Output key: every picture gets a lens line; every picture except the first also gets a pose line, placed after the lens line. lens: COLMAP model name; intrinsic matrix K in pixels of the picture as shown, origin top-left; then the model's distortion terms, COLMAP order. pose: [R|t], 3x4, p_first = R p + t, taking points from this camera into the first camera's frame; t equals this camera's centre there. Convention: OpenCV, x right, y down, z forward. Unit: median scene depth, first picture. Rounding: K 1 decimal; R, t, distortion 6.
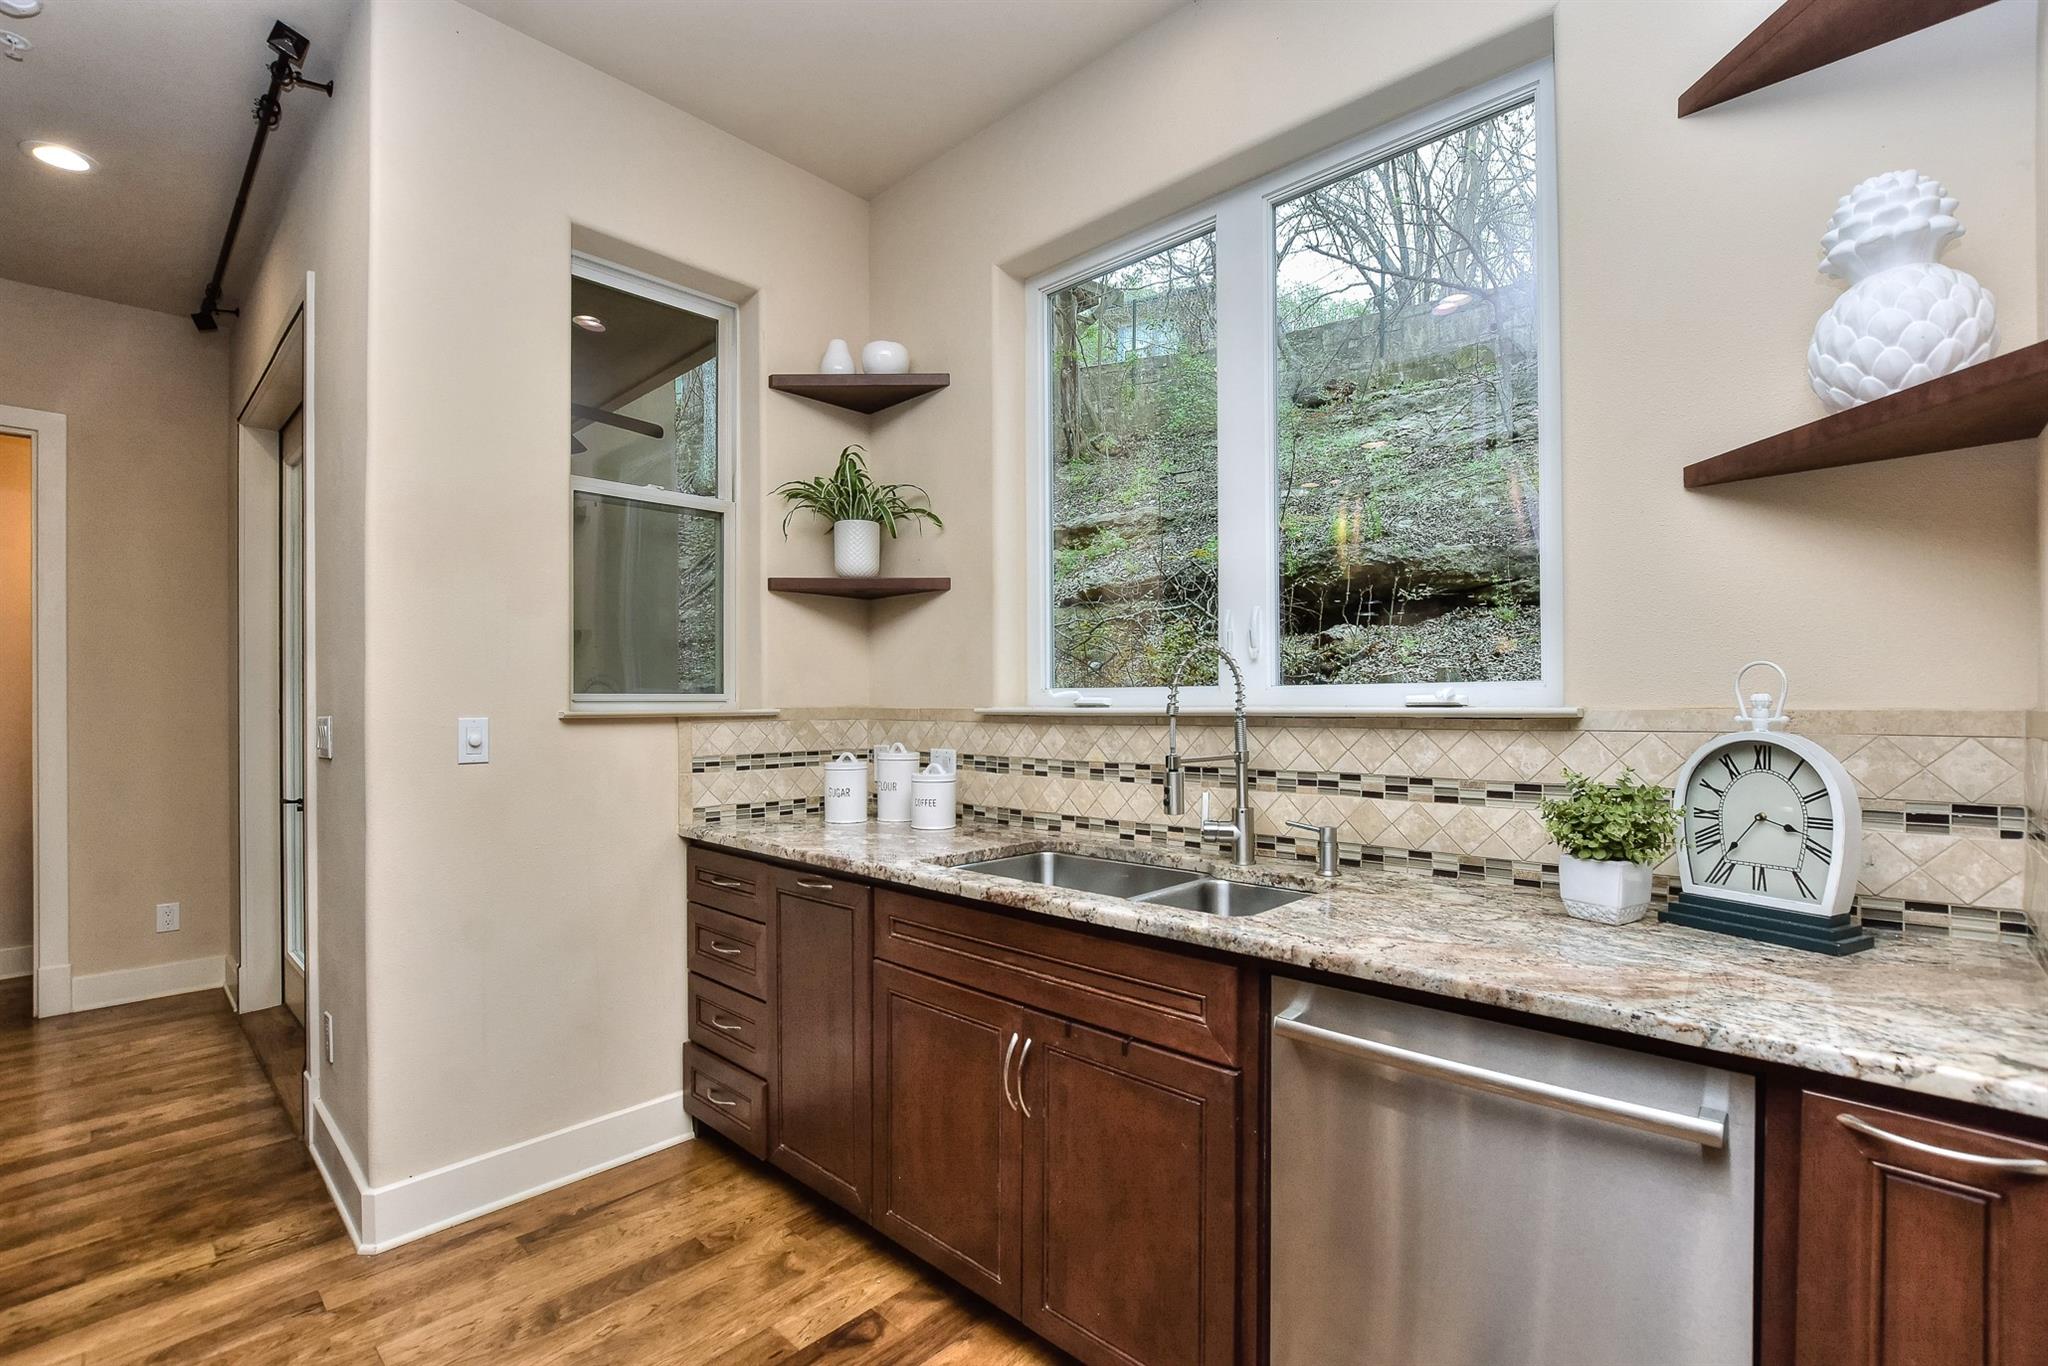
lens RADIAL K [[909.2, 0, 1014.6], [0, 909.2, 701.4], [0, 0, 1]] dist [-0.015240, 0.000905]
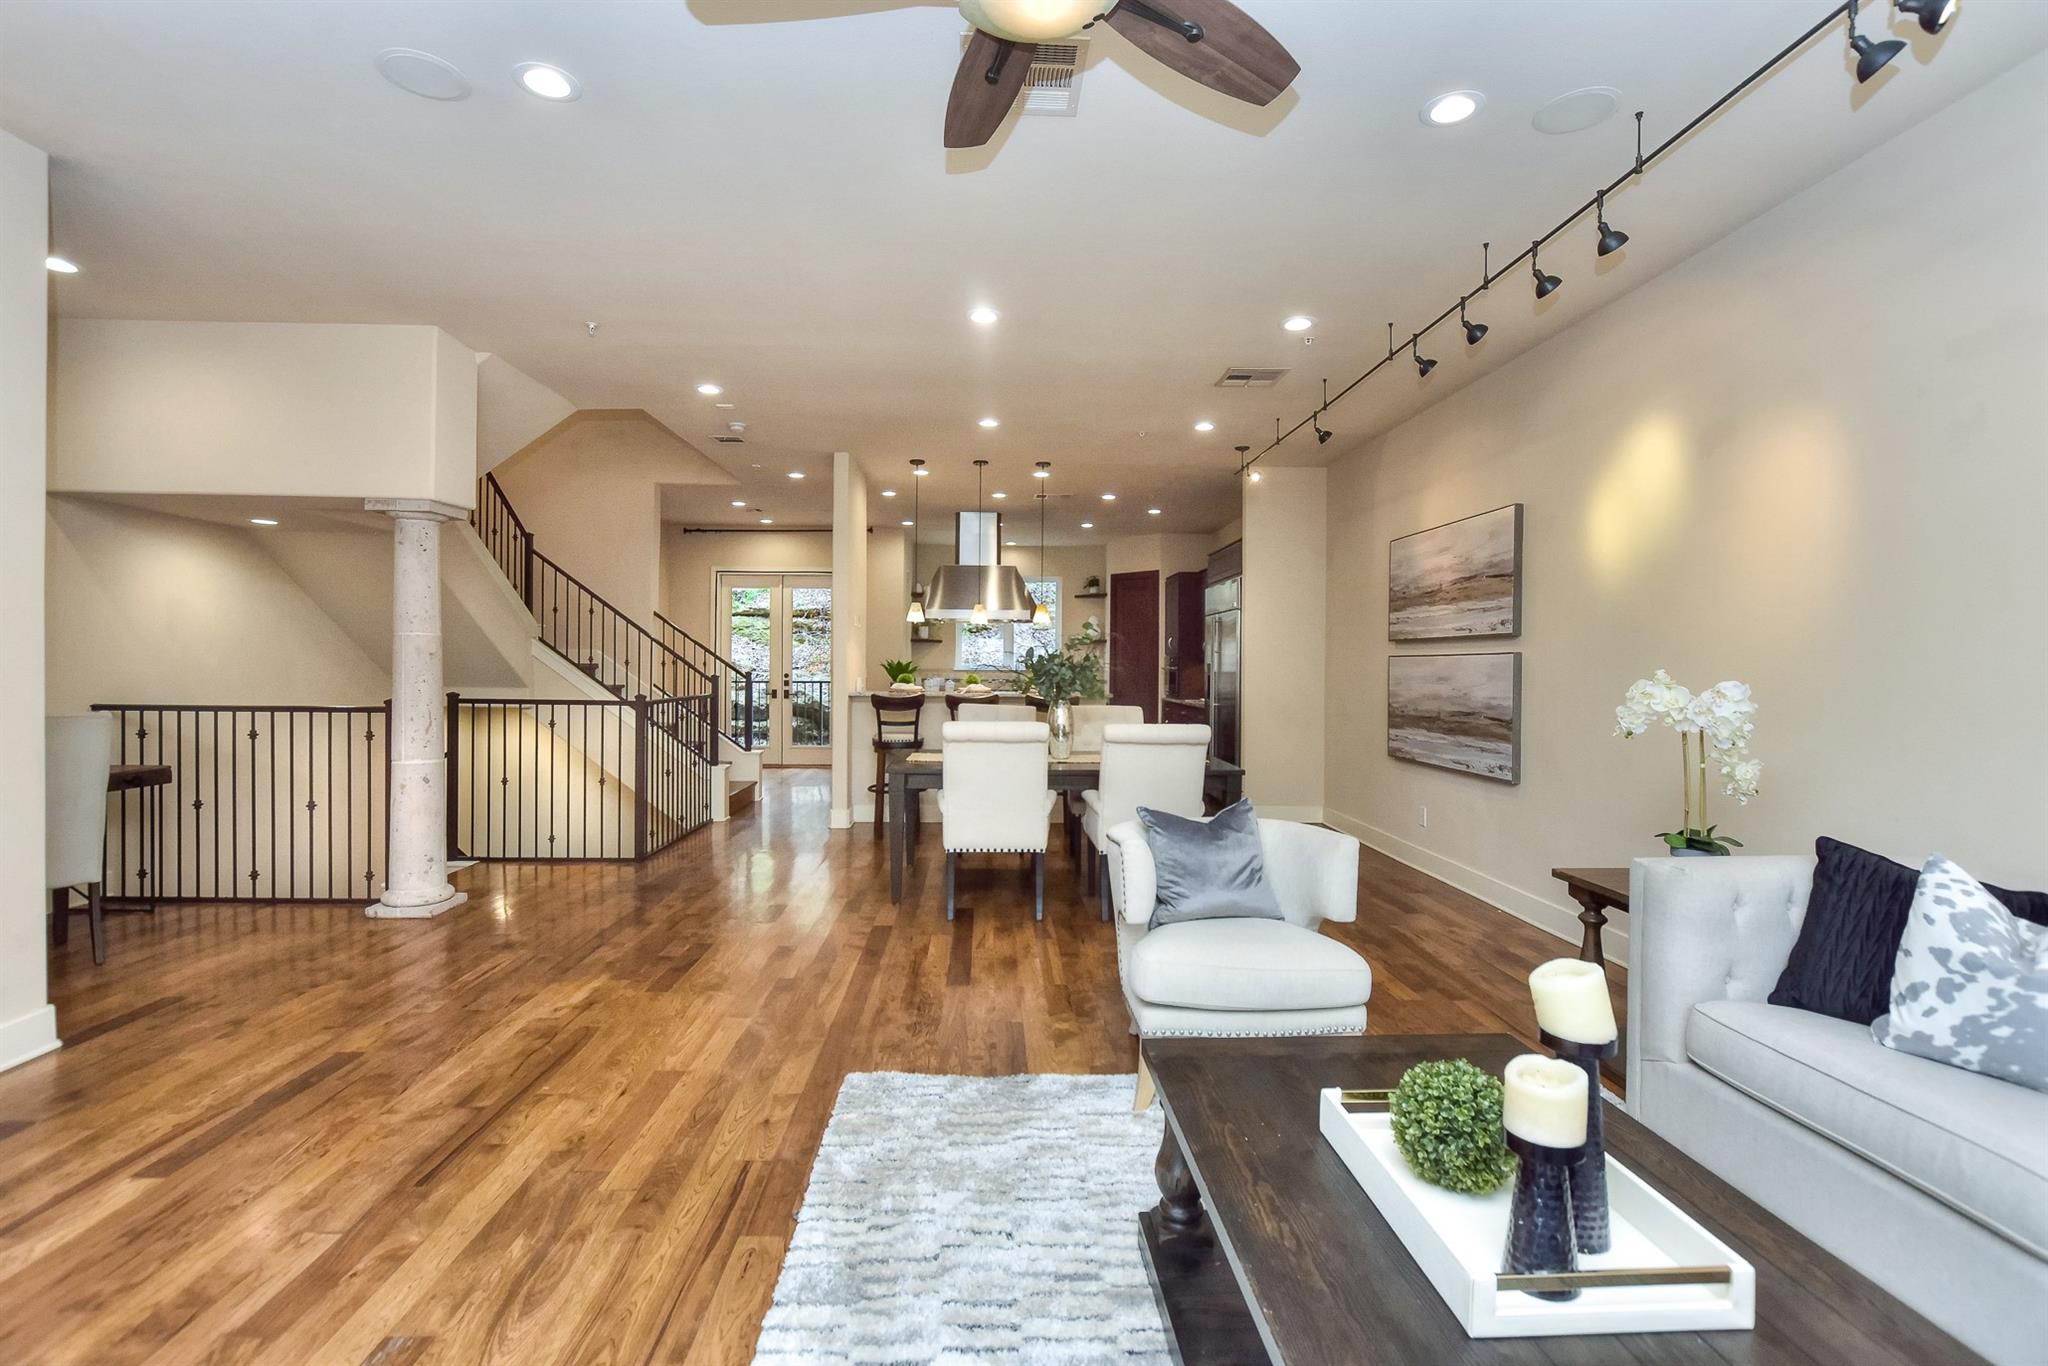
lens RADIAL K [[905.0, 0, 1019.4], [0, 905.0, 675.3], [0, 0, 1]] dist [-0.024105, 0.004613]
pose [[0.696320, 0.005854, 0.717708, -3.706426], [-0.013685, 0.999893, 0.005122, 0.014175], [-0.717601, -0.013388, 0.696325, -2.949678]]
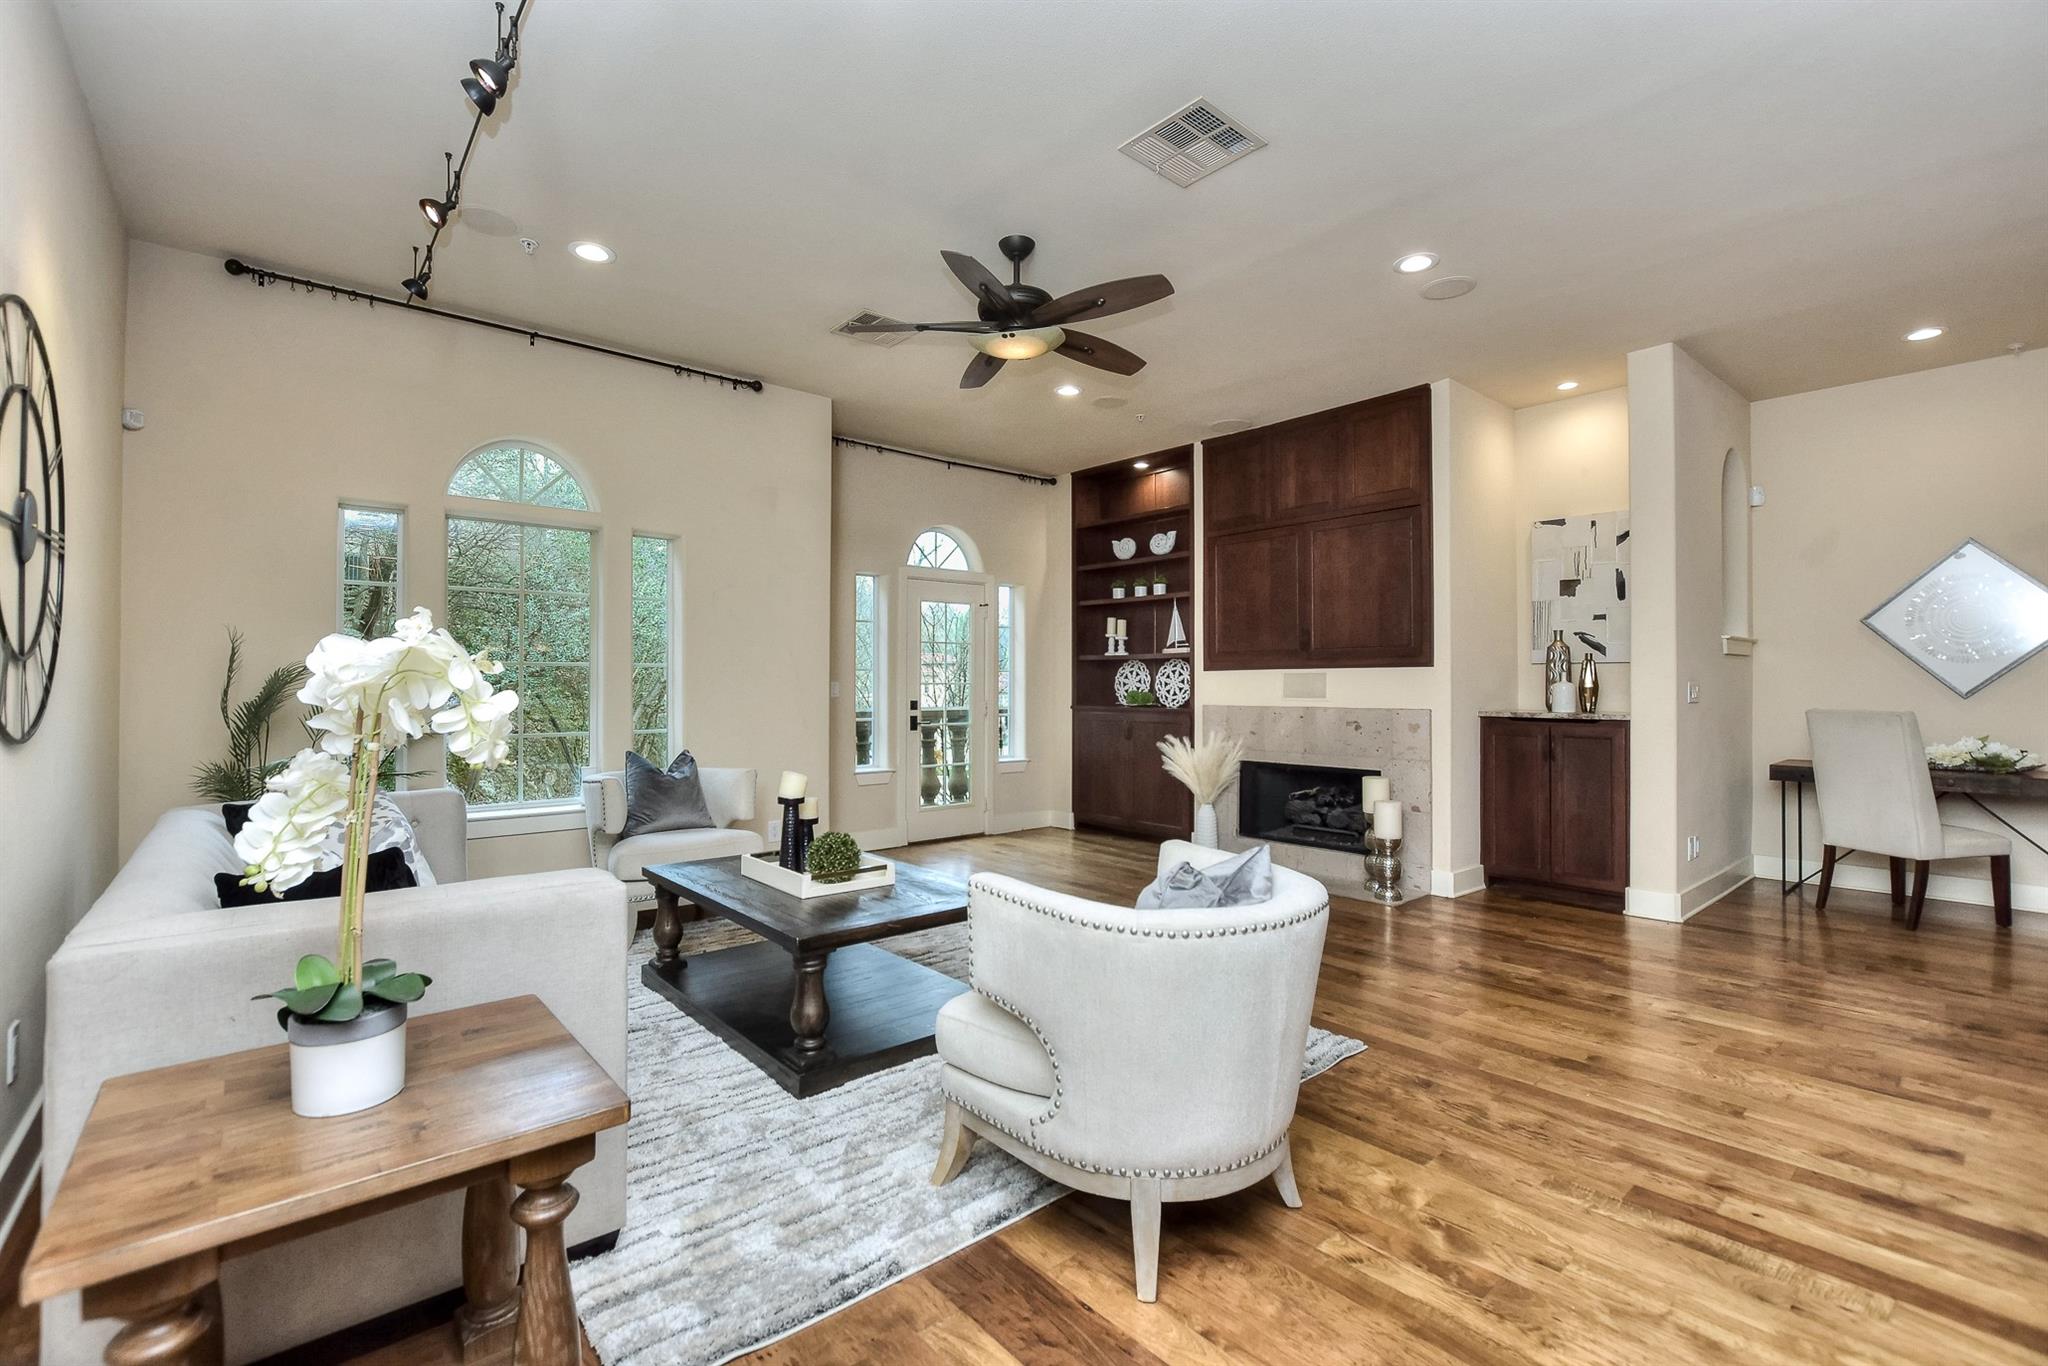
lens RADIAL K [[905.0, 0, 1019.4], [0, 905.0, 675.3], [0, 0, 1]] dist [-0.024105, 0.004613]
pose [[-0.105589, -0.005133, -0.994397, -1.627226], [-0.000962, 0.999987, -0.005060, 0.046990], [0.994409, 0.000423, -0.105593, -2.287656]]
